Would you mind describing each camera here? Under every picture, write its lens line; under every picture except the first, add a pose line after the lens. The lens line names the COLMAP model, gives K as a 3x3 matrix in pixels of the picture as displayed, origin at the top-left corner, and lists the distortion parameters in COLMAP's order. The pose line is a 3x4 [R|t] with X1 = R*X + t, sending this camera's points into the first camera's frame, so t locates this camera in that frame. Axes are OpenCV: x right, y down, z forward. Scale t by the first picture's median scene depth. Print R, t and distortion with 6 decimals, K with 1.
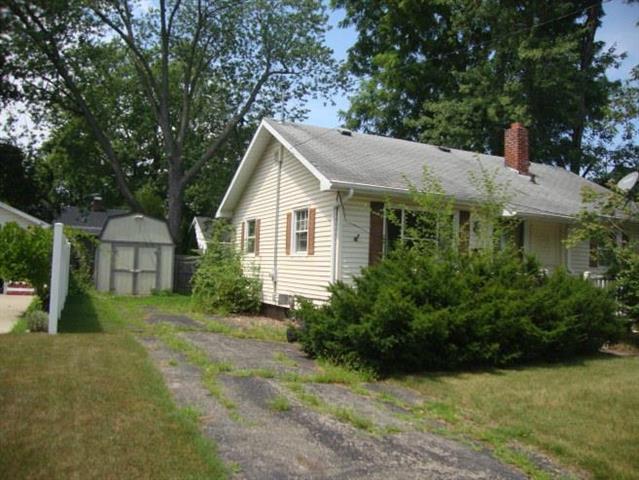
lens RADIAL K [[575.2, 0, 319.5], [0, 575.2, 240.0], [0, 0, 1]] dist [-0.156092, 0.013917]
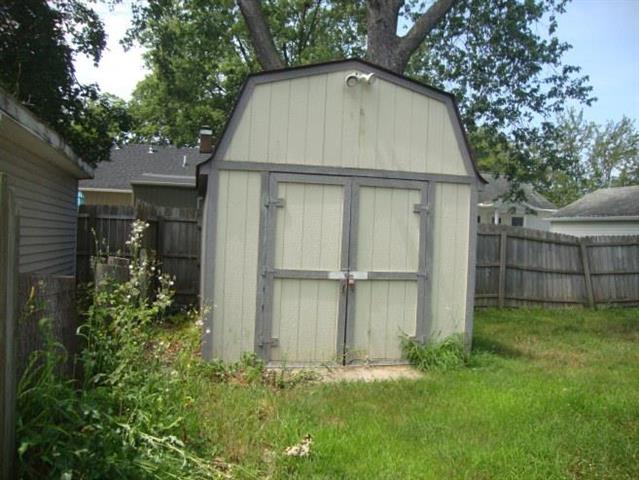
lens RADIAL K [[575.2, 0, 319.5], [0, 575.2, 240.0], [0, 0, 1]] dist [-0.156092, 0.013917]
pose [[0.983441, 0.000737, -0.181228, -0.289995], [0.008909, 0.998586, 0.052407, 0.022950], [0.181011, -0.053153, 0.982044, 0.729446]]
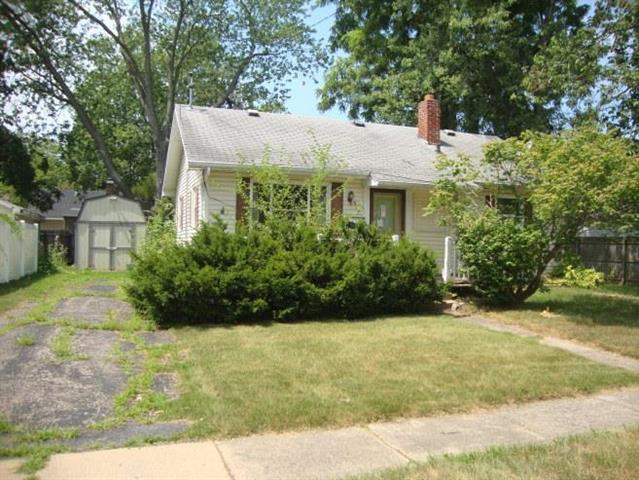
lens RADIAL K [[575.2, 0, 319.5], [0, 575.2, 240.0], [0, 0, 1]] dist [-0.156092, 0.013917]
pose [[0.995758, -0.024001, -0.088826, 0.168542], [0.027557, 0.998858, 0.039033, 0.007404], [0.087788, -0.041315, 0.995282, -0.040772]]
